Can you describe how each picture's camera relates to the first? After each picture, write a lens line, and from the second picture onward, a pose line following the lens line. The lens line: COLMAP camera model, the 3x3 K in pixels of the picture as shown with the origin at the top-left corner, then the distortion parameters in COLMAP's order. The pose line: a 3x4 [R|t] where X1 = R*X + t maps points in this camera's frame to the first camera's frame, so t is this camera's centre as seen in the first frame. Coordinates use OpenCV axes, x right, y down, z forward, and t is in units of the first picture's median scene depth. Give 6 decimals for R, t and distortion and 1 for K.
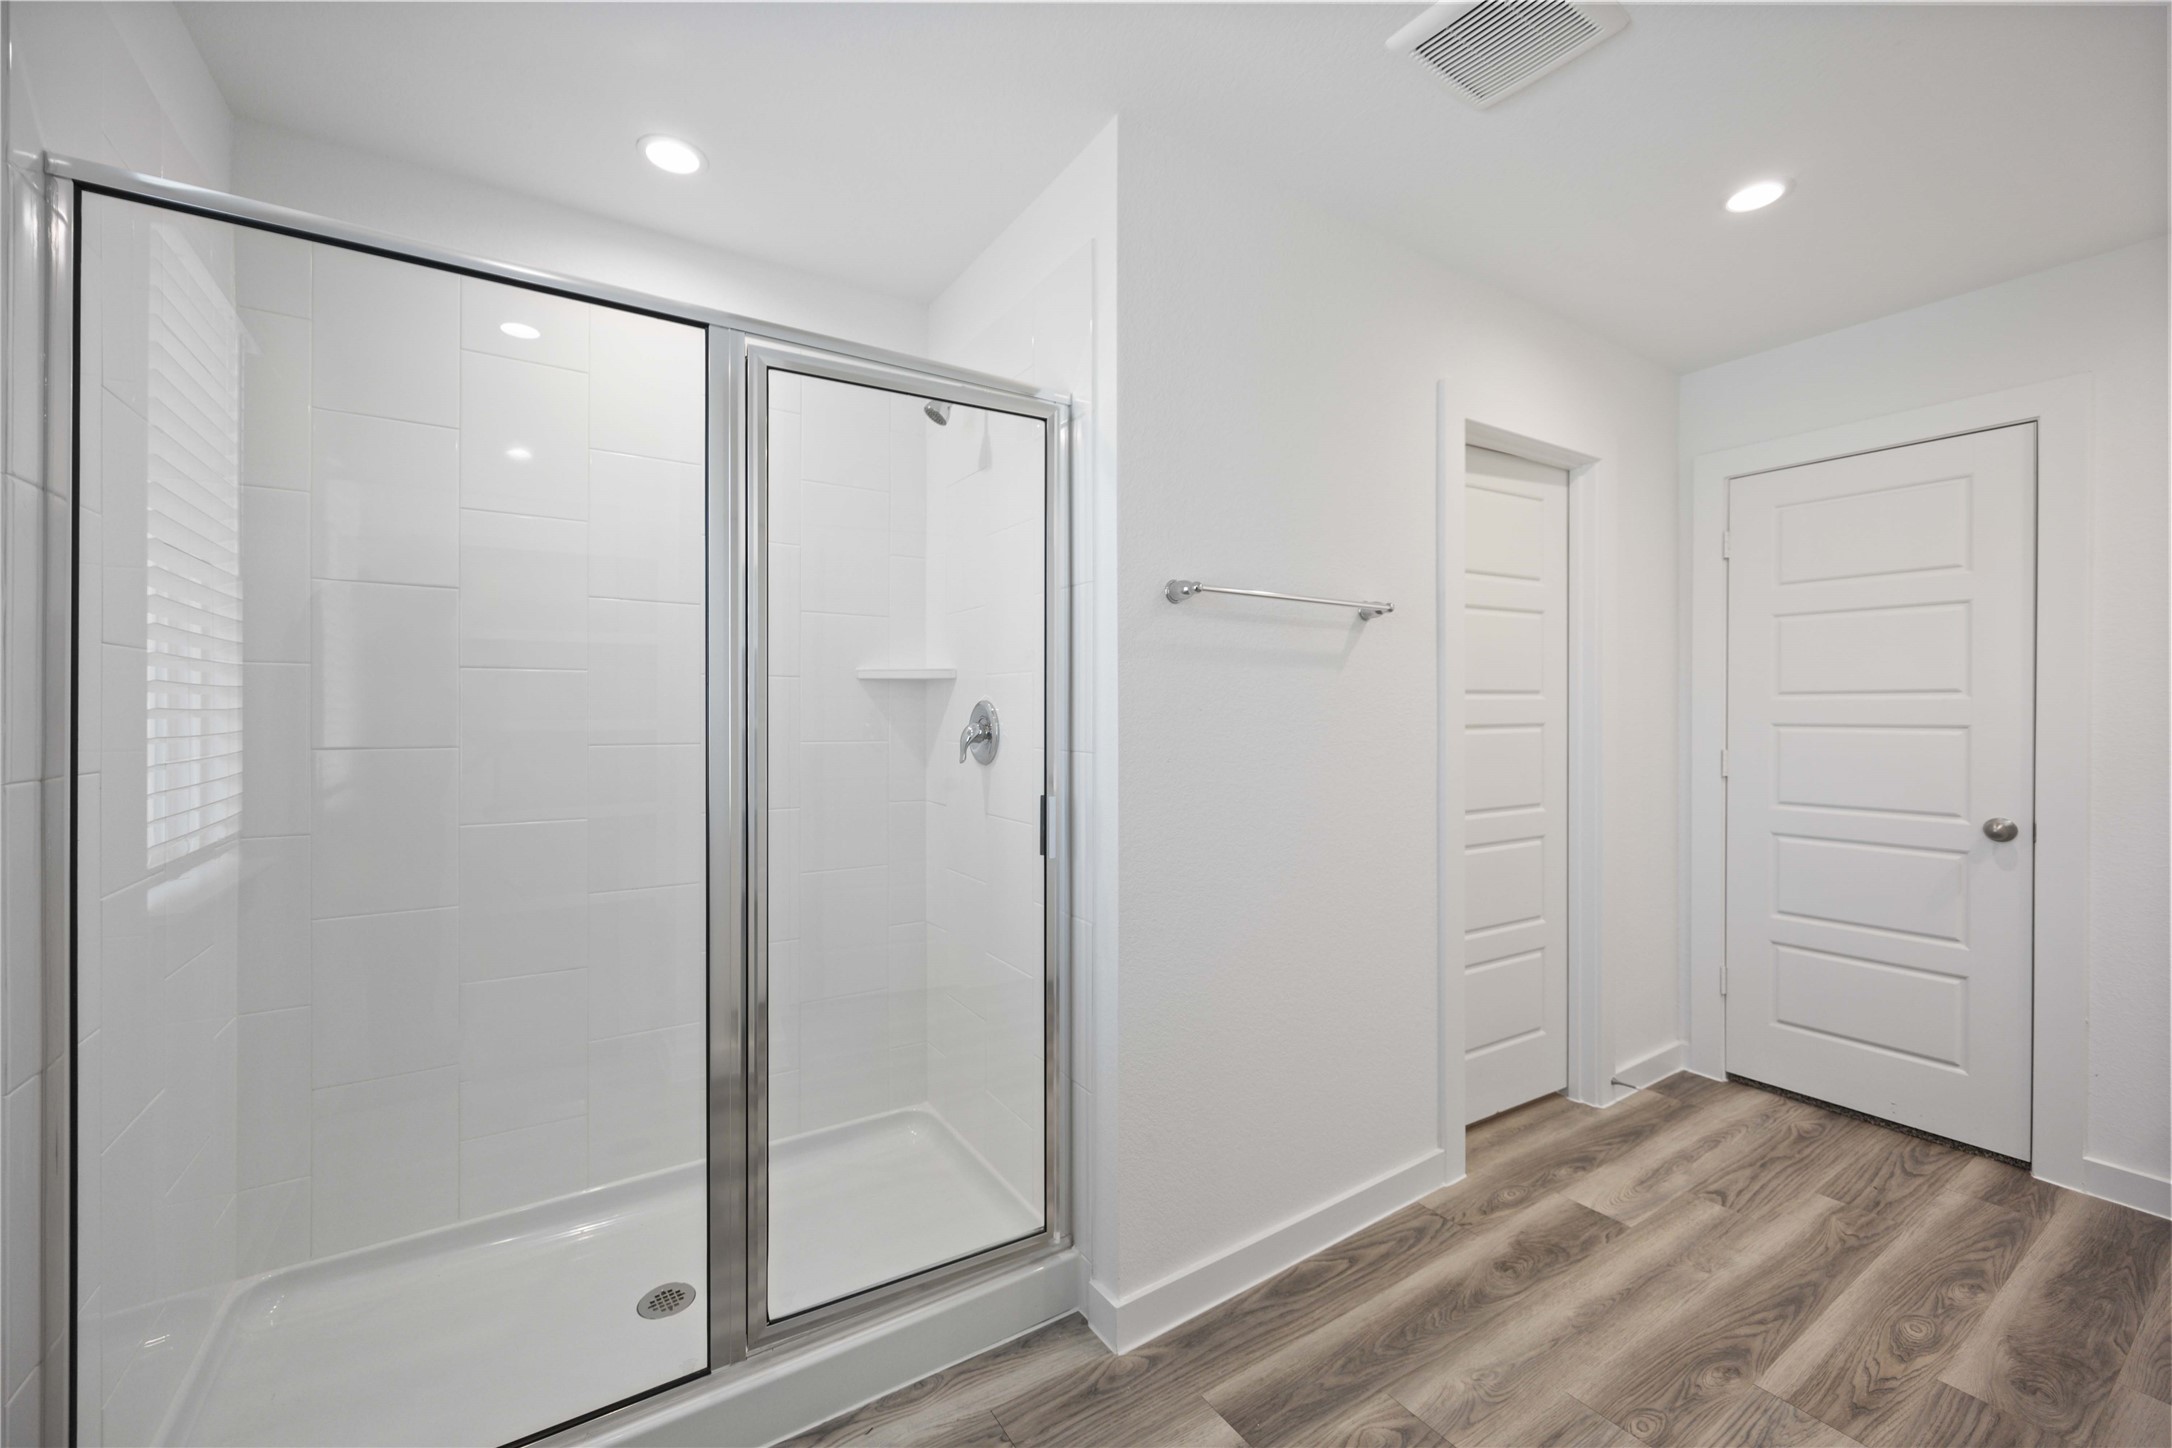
lens RADIAL K [[873.9, 0, 1073.4], [0, 873.9, 722.2], [0, 0, 1]] dist [-0.000855, -0.000349]
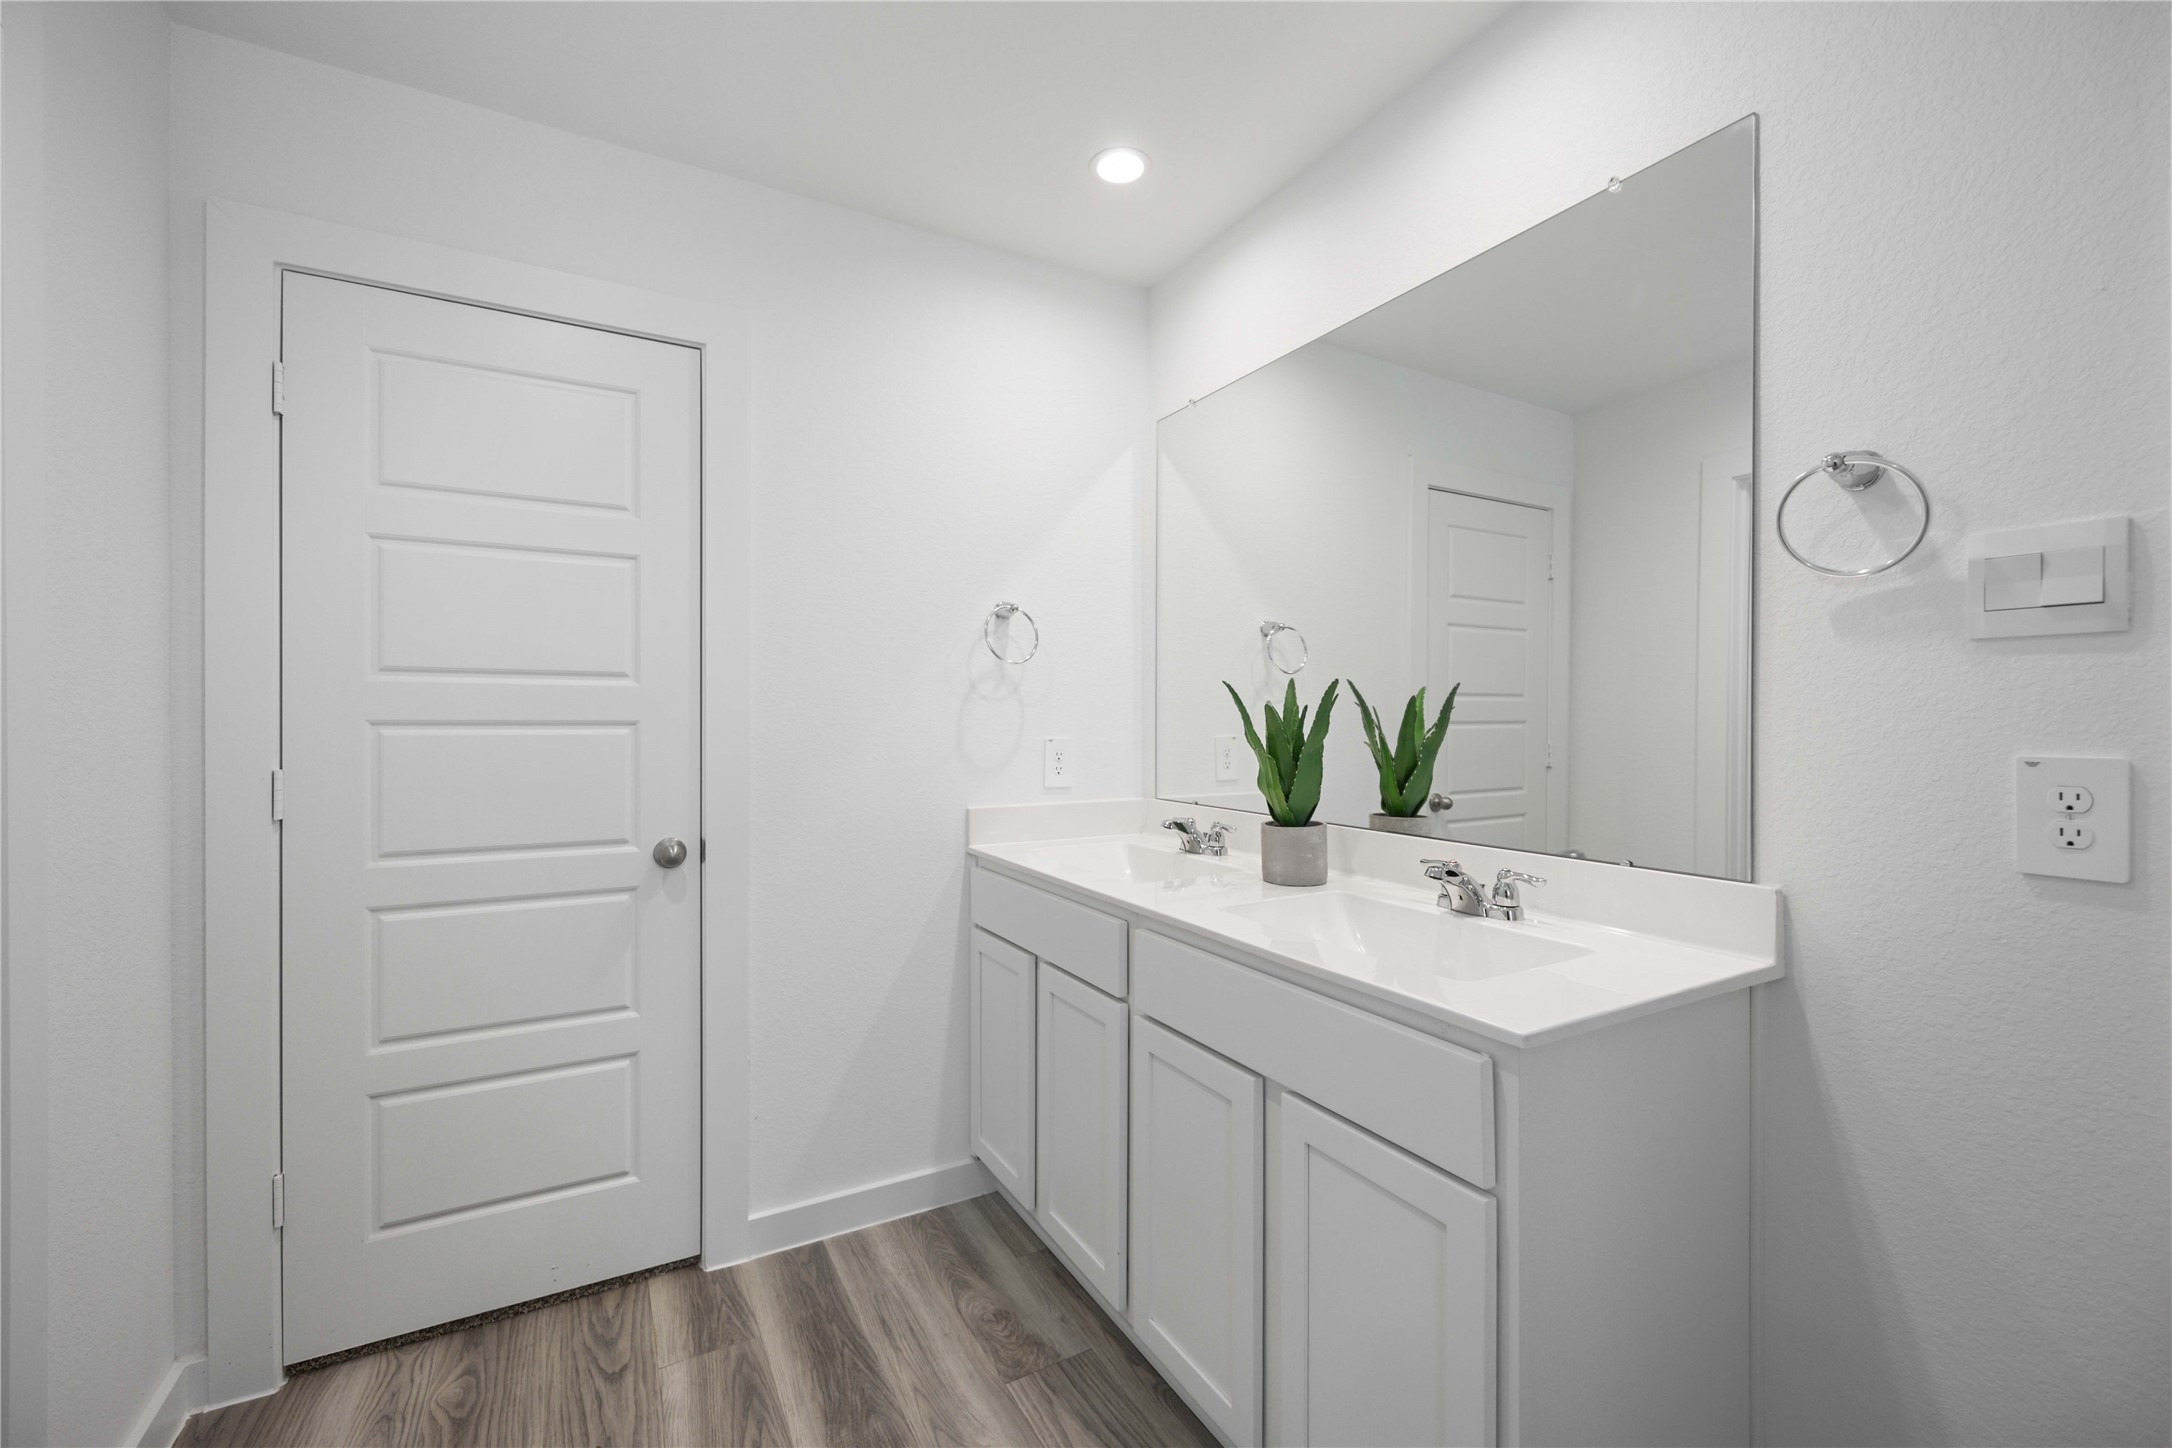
lens RADIAL K [[873.9, 0, 1076.0], [0, 873.9, 725.7], [0, 0, 1]] dist [-0.000855, -0.000349]
pose [[0.060392, -0.000474, 0.998175, 0.287930], [0.011465, 0.999934, -0.000219, 0.012167], [-0.998109, 0.011458, 0.060393, 0.570730]]
